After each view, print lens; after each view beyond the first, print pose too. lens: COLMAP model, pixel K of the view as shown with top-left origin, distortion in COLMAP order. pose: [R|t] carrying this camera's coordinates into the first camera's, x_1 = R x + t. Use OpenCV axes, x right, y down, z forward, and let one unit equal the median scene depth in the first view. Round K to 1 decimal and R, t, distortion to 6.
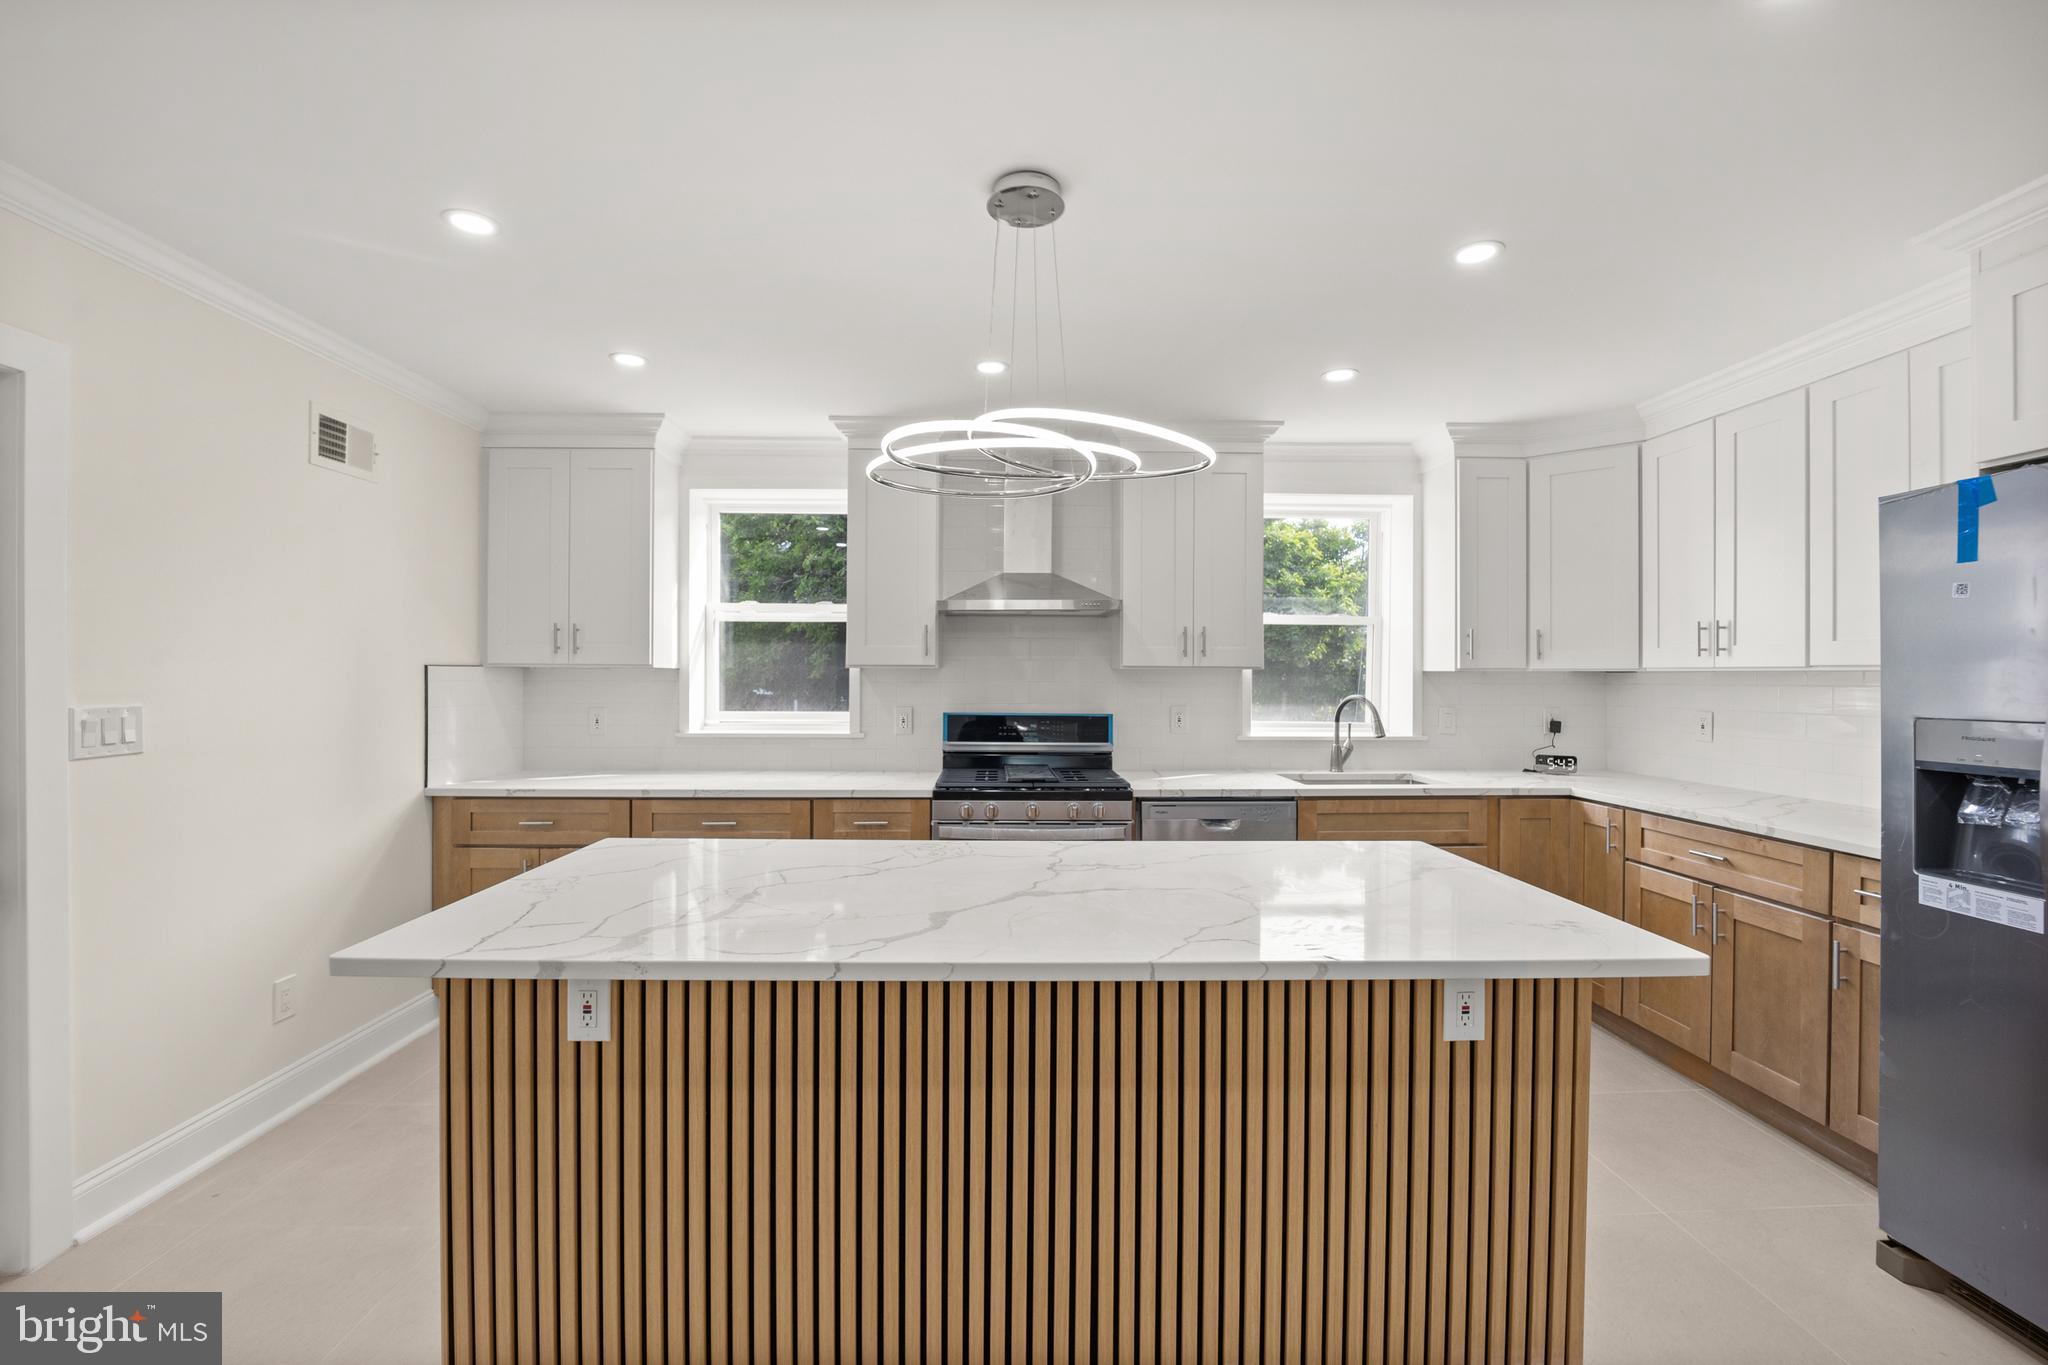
lens RADIAL K [[856.5, 0, 1011.3], [0, 856.5, 682.8], [0, 0, 1]] dist [-0.010680, 0.003289]
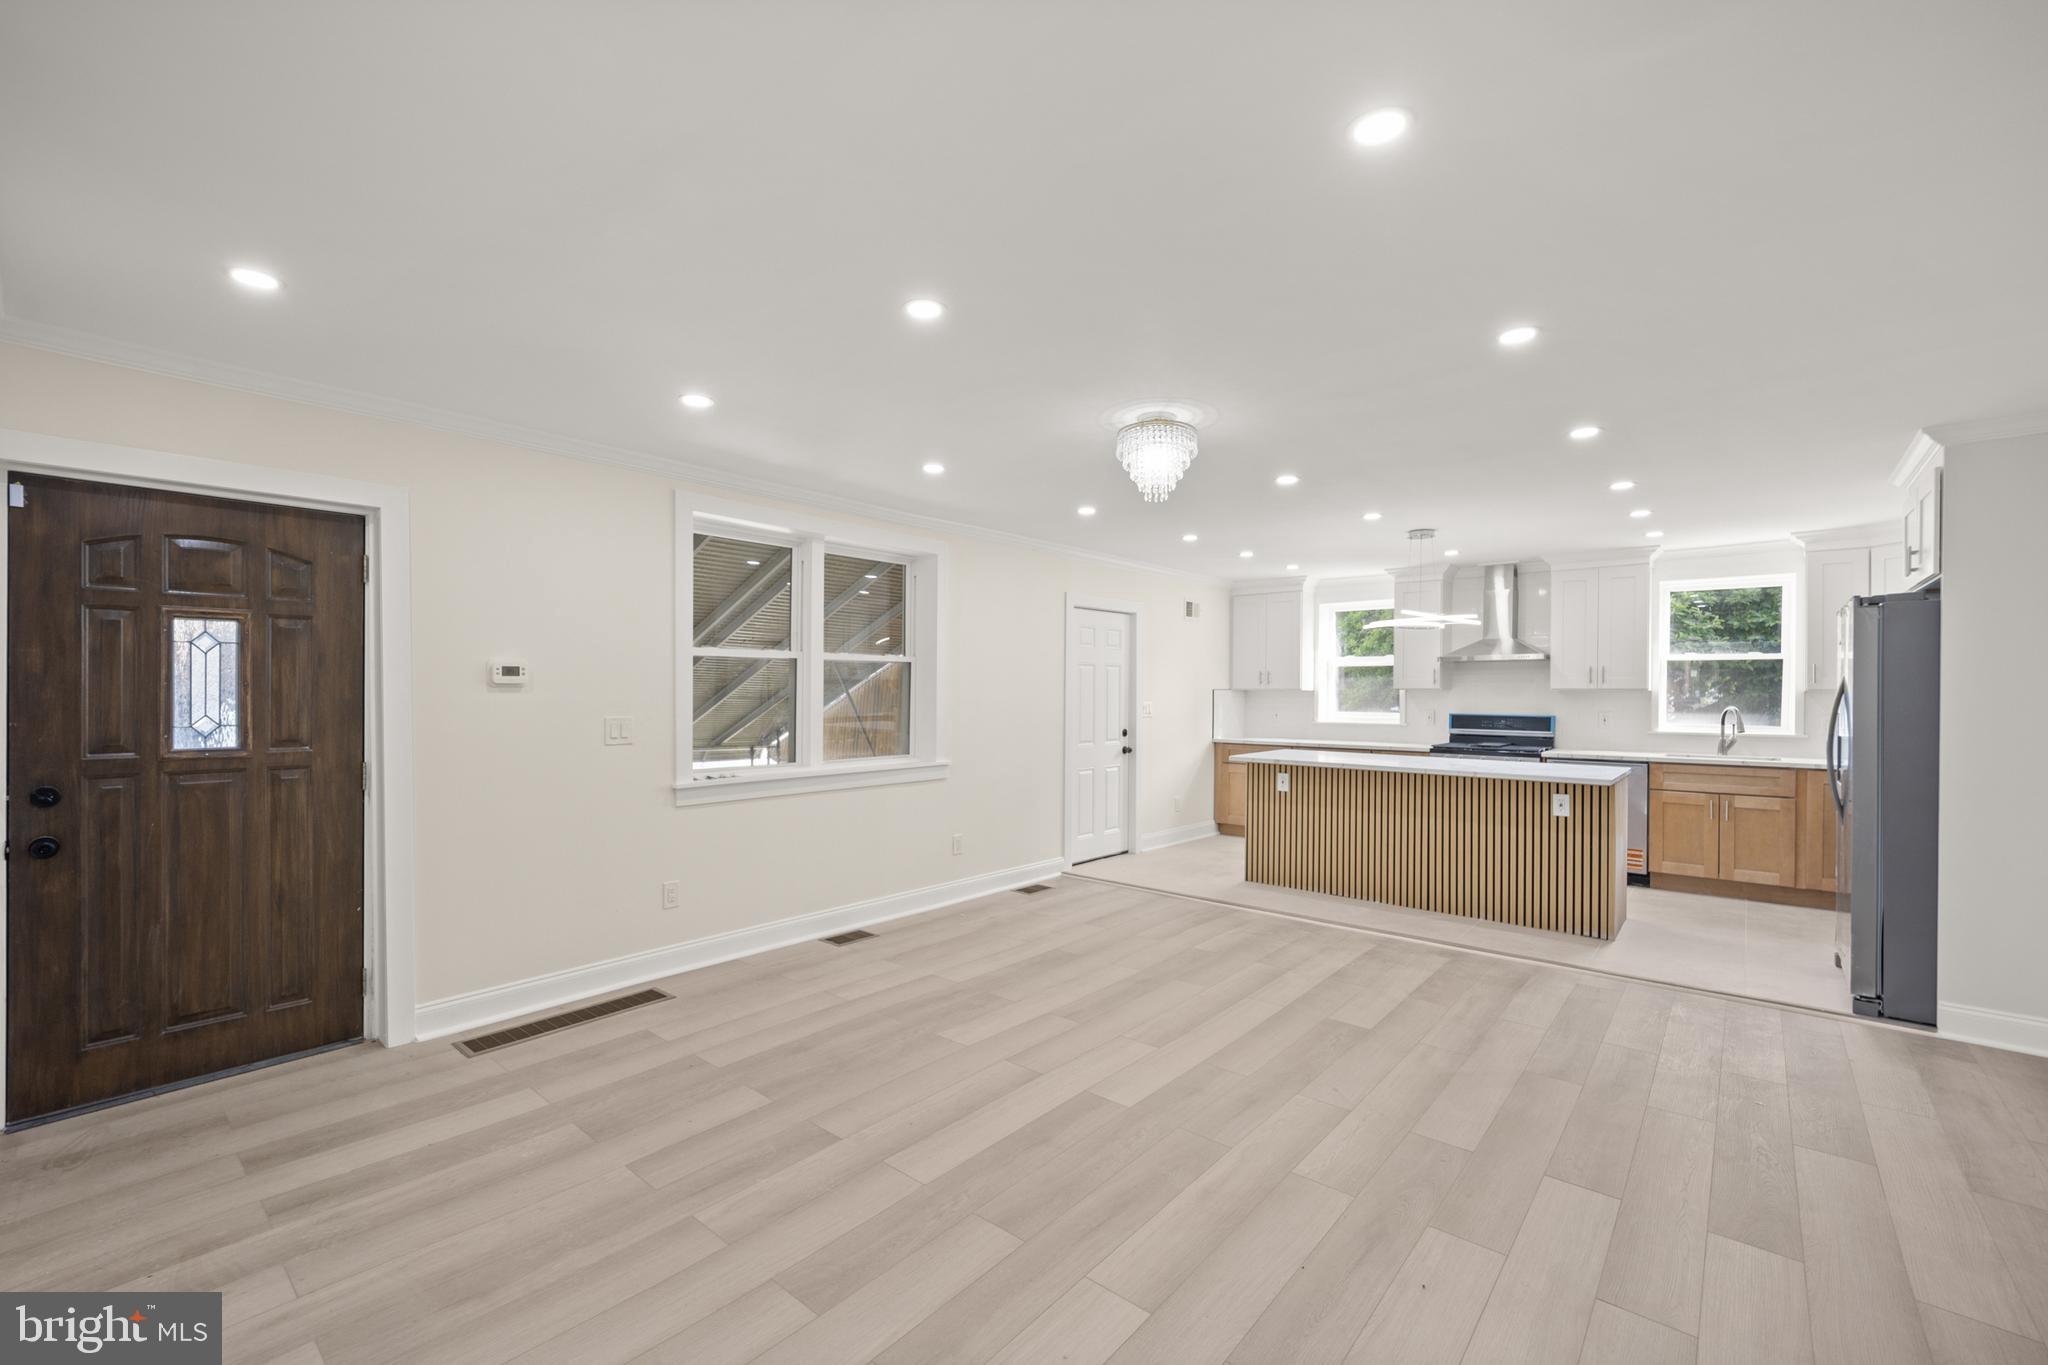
lens RADIAL K [[850.8, 0, 1007.2], [0, 850.8, 690.2], [0, 0, 1]] dist [-0.008067, -0.000319]
pose [[0.740541, -0.002376, -0.672007, 0.504317], [-0.006024, 0.999930, -0.010174, 0.009167], [0.671984, 0.011582, 0.740475, -1.164391]]
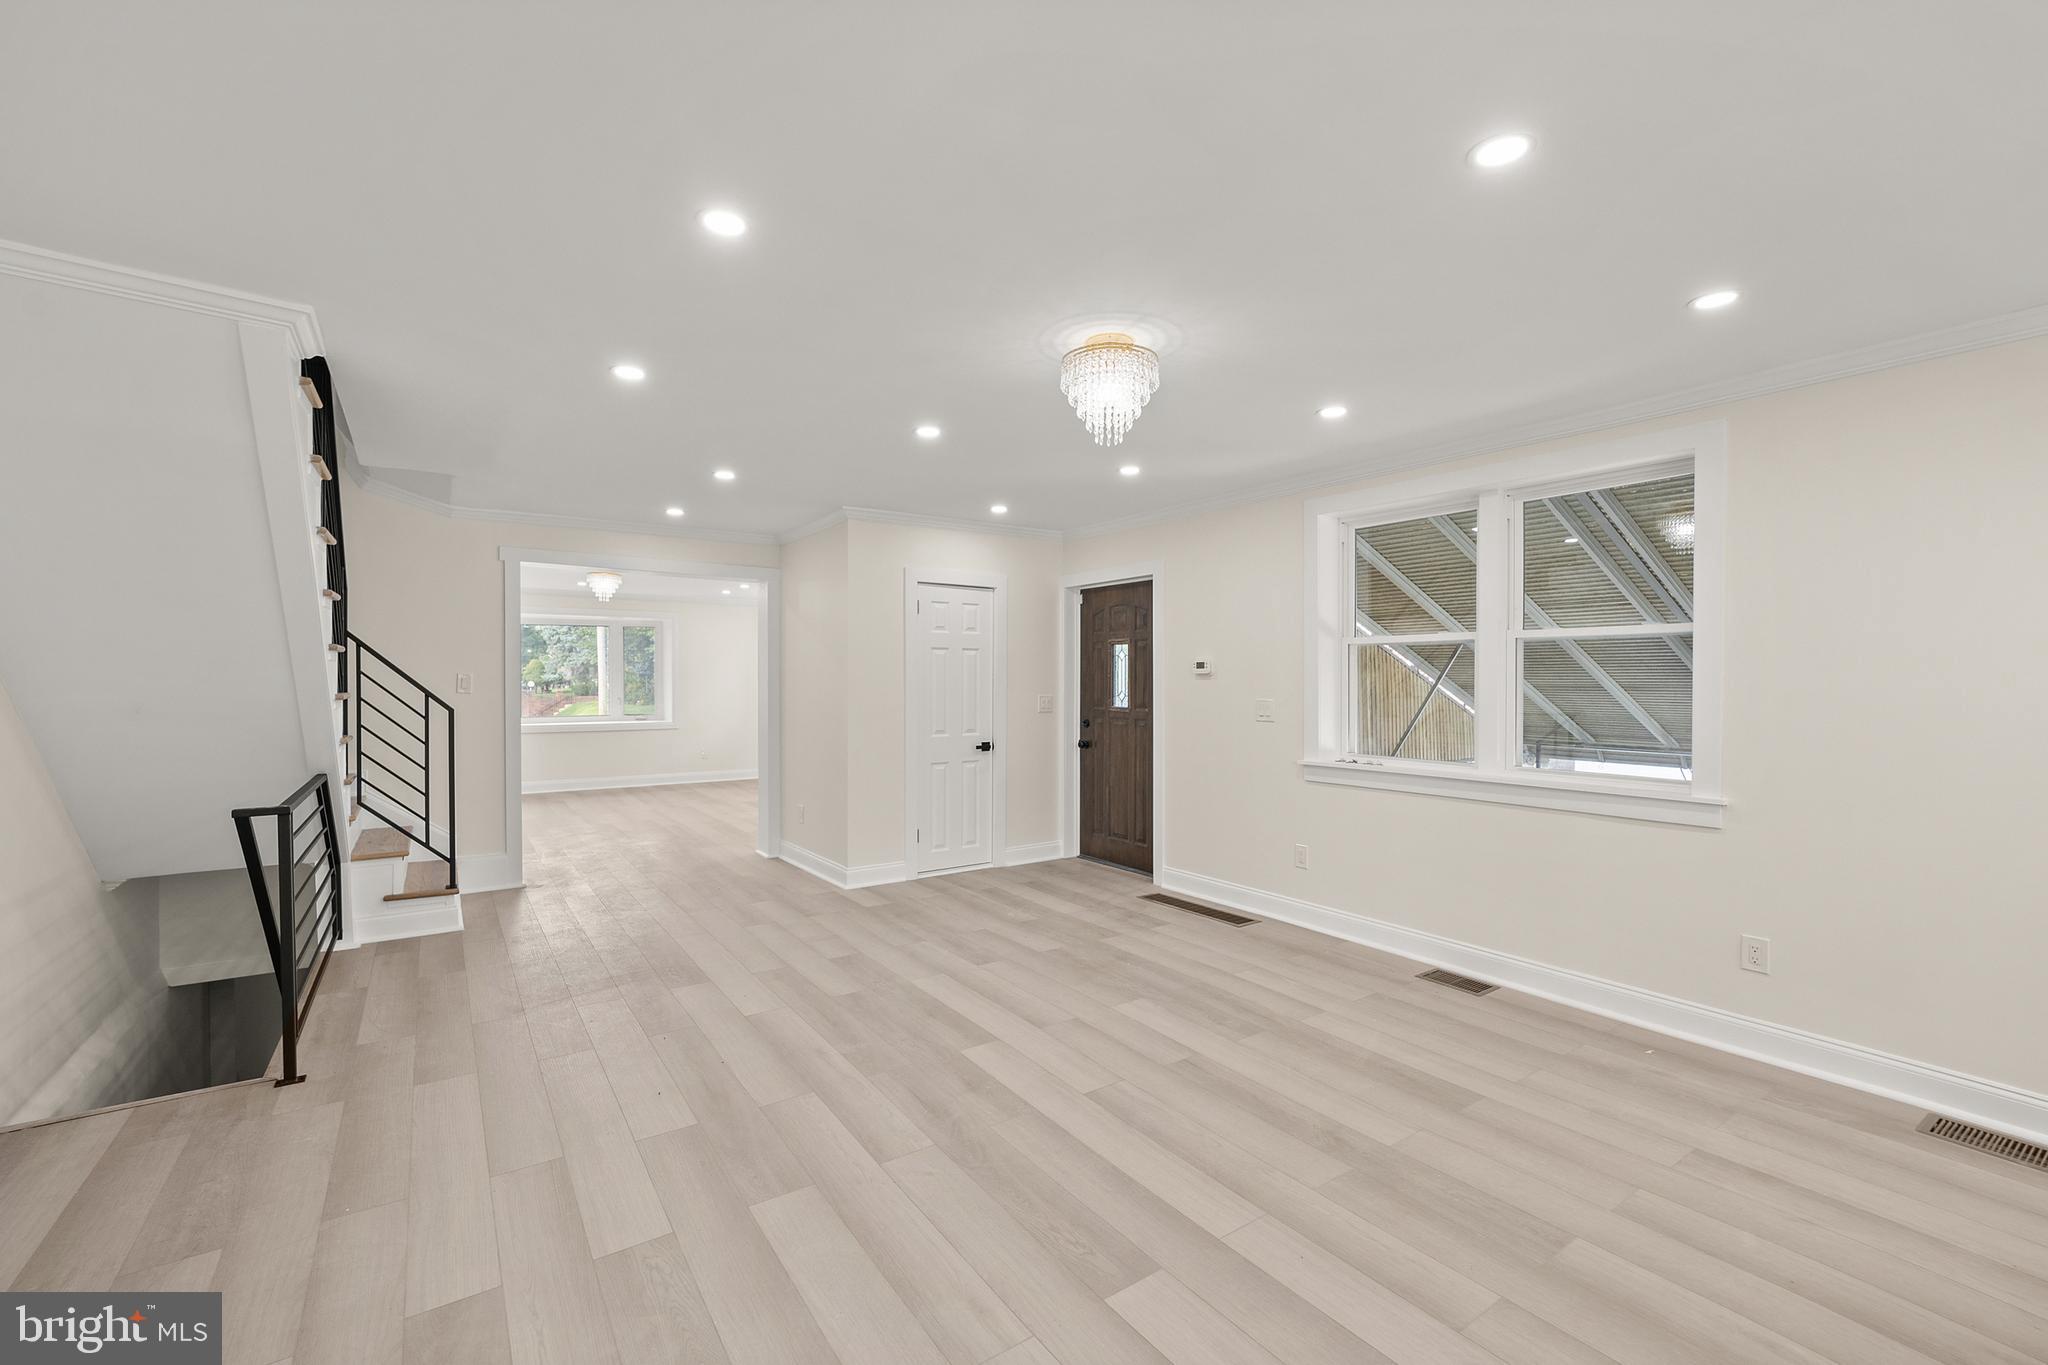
lens RADIAL K [[856.5, 0, 1012.6], [0, 856.5, 691.2], [0, 0, 1]] dist [-0.010680, 0.003289]
pose [[-0.836297, 0.002147, -0.548273, 0.492881], [-0.010675, 0.999739, 0.020198, -0.000428], [0.548173, 0.022744, -0.836056, 0.246485]]
